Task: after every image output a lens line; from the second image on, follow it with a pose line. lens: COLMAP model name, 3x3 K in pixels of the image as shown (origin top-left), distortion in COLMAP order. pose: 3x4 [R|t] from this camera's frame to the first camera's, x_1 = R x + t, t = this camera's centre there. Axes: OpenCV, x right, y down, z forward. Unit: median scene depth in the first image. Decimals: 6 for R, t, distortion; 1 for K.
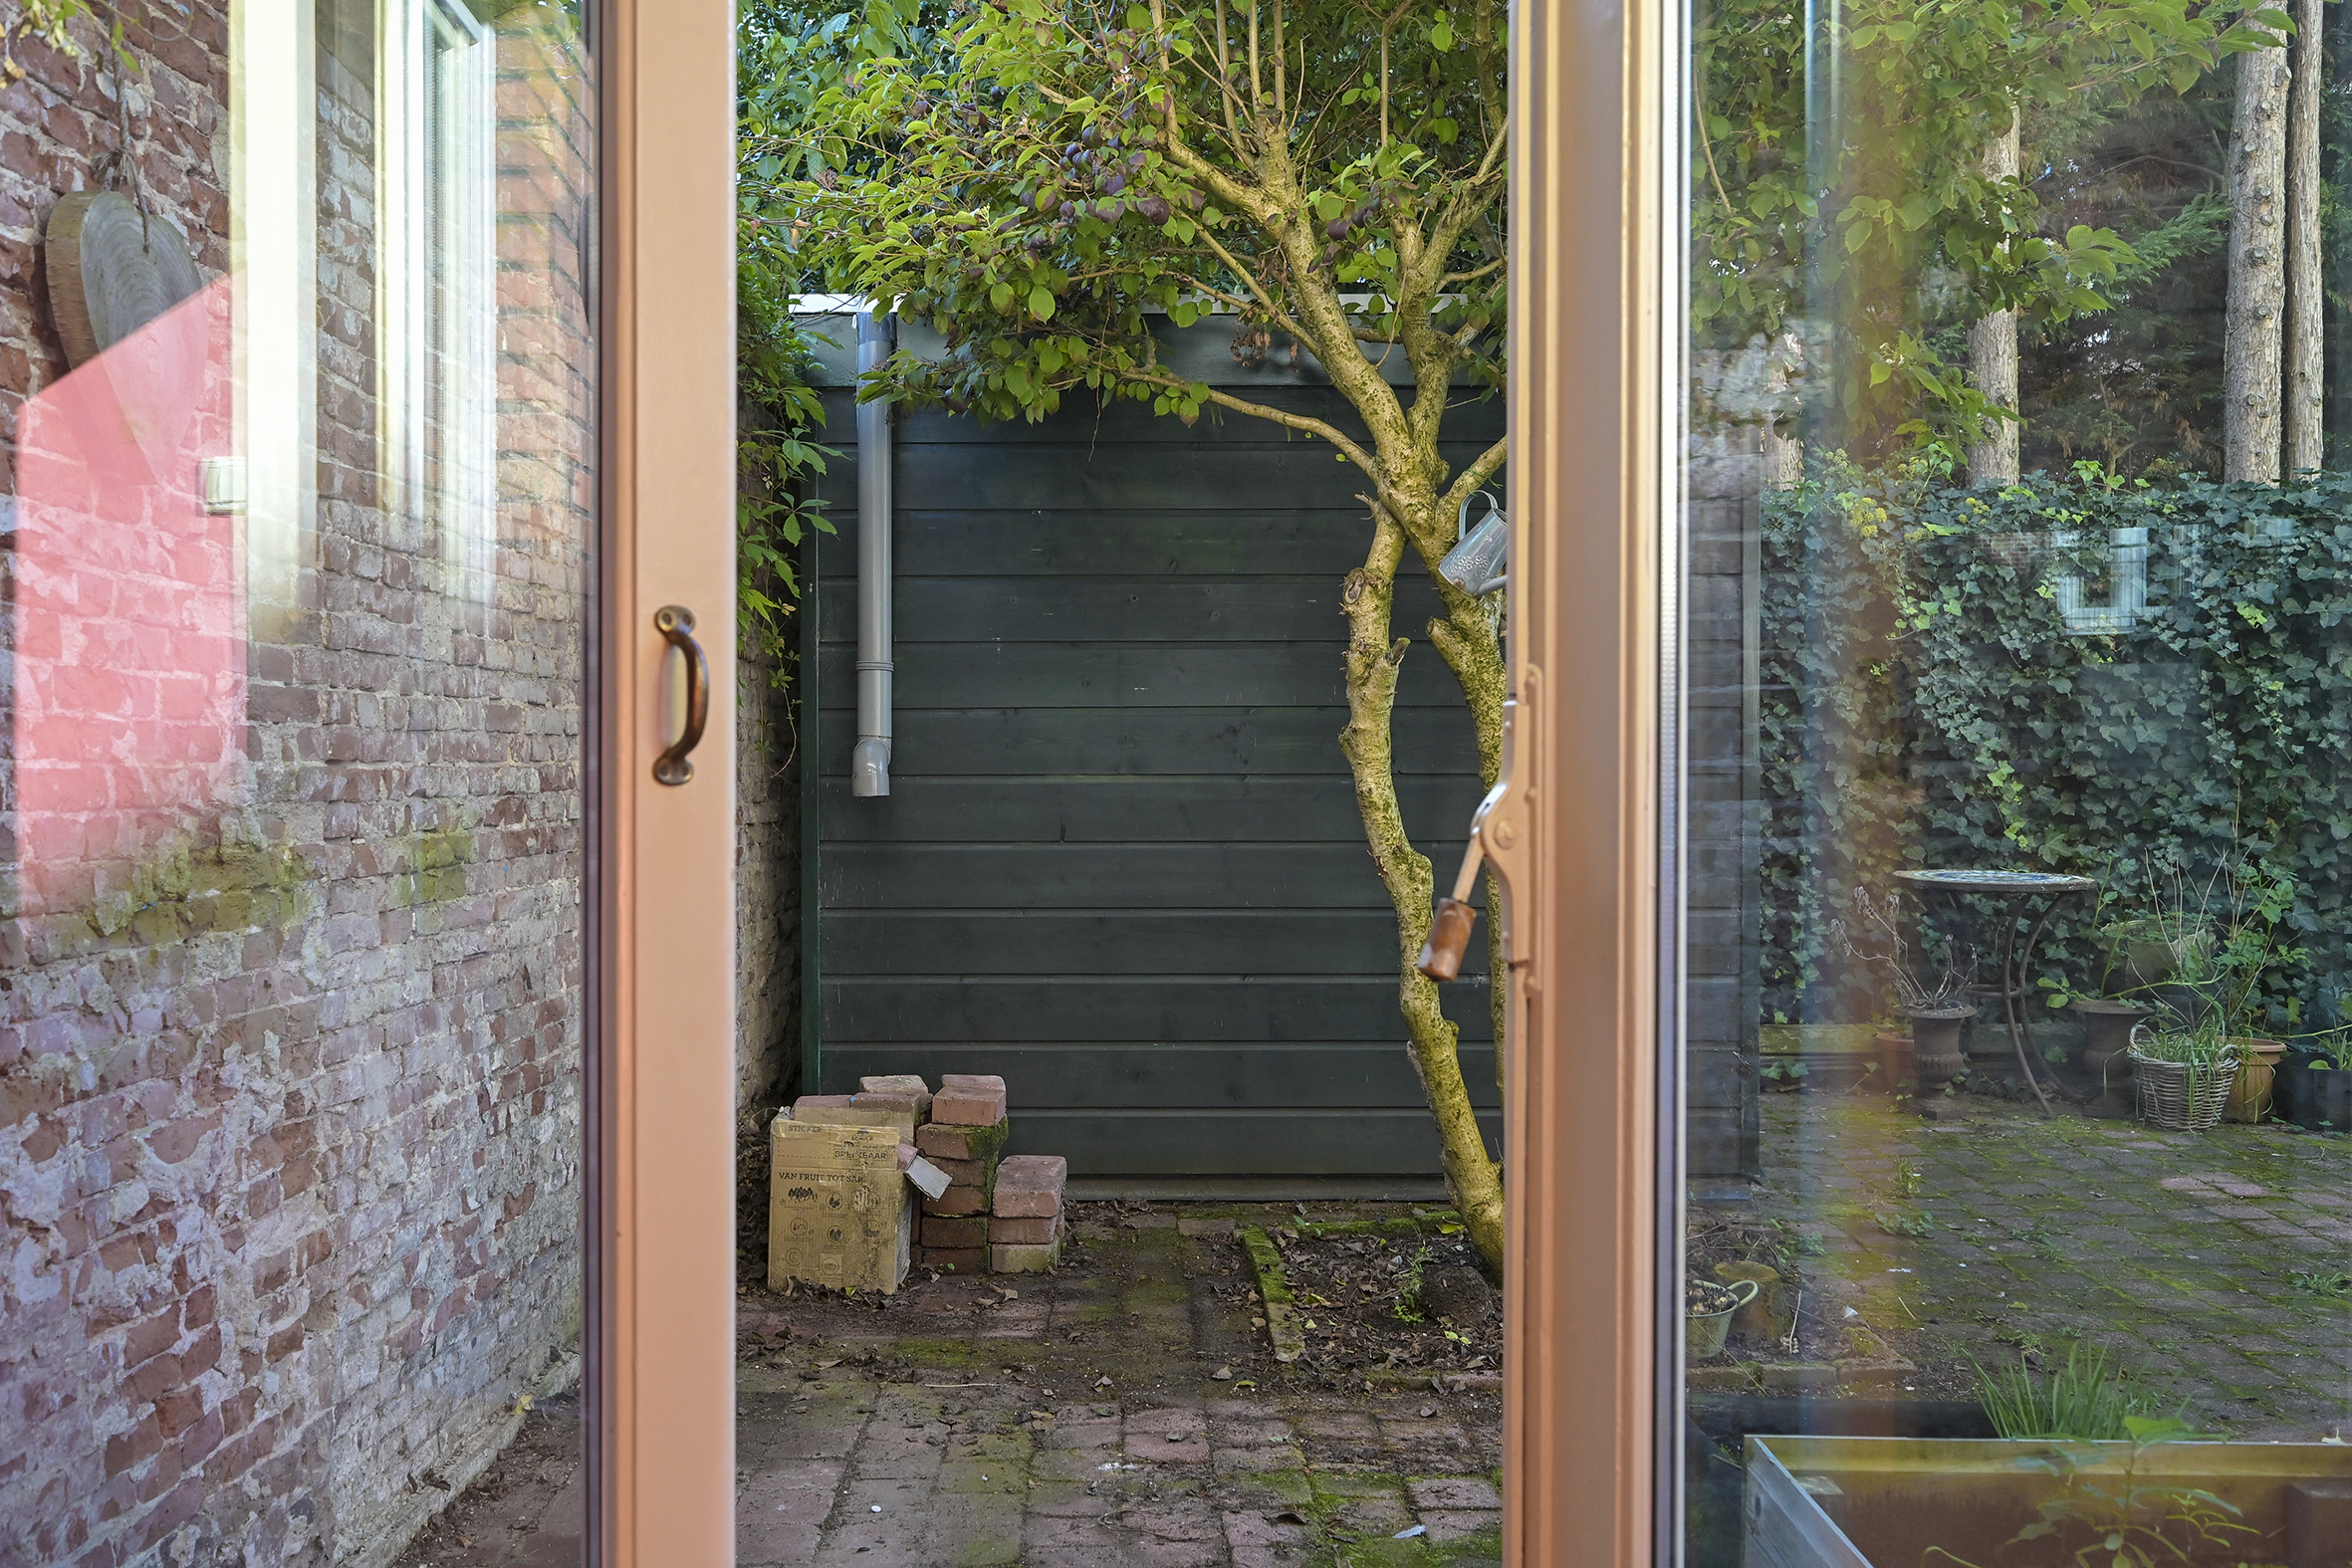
lens RADIAL K [[2026.1, 0, 1197.3], [0, 2026.1, 791.1], [0, 0, 1]] dist [0.002593, -0.002693]
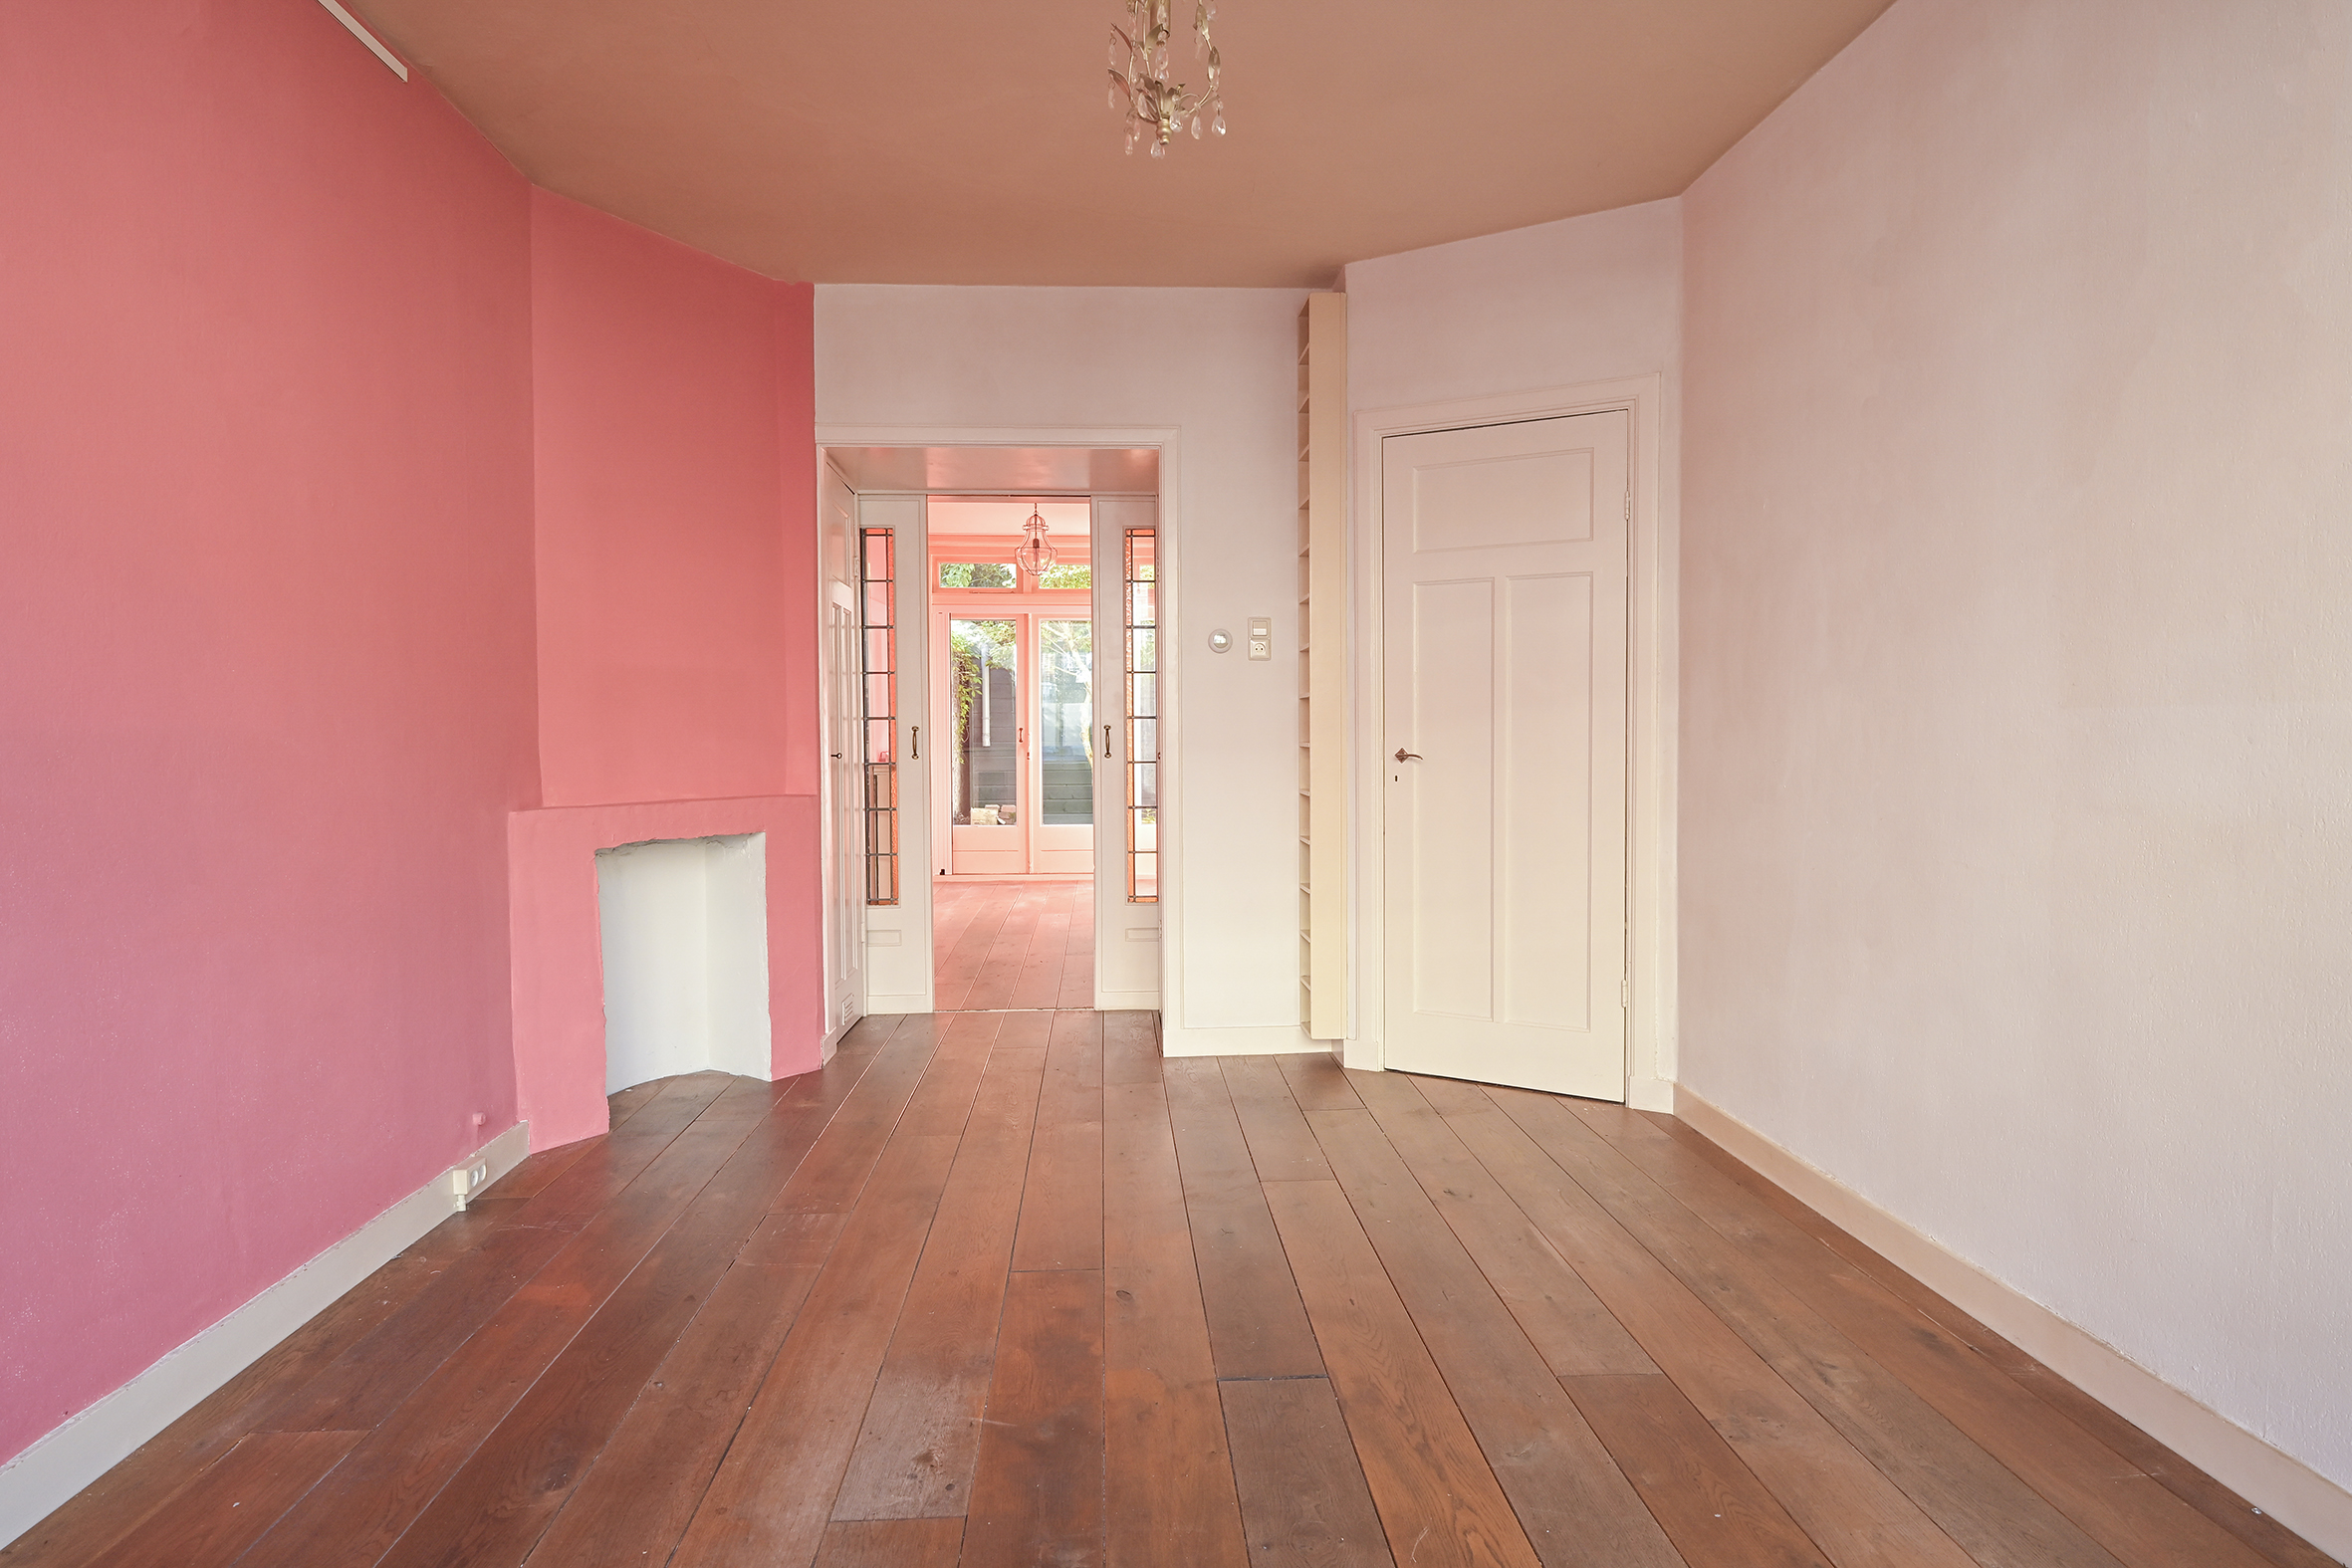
lens RADIAL K [[1303.2, 0, 1168.7], [0, 1303.2, 788.0], [0, 0, 1]] dist [0.000774, -0.002881]
pose [[0.998508, -0.005690, 0.054301, 0.107610], [0.004261, 0.999642, 0.026403, 0.023263], [-0.054432, -0.026132, 0.998175, -2.210908]]
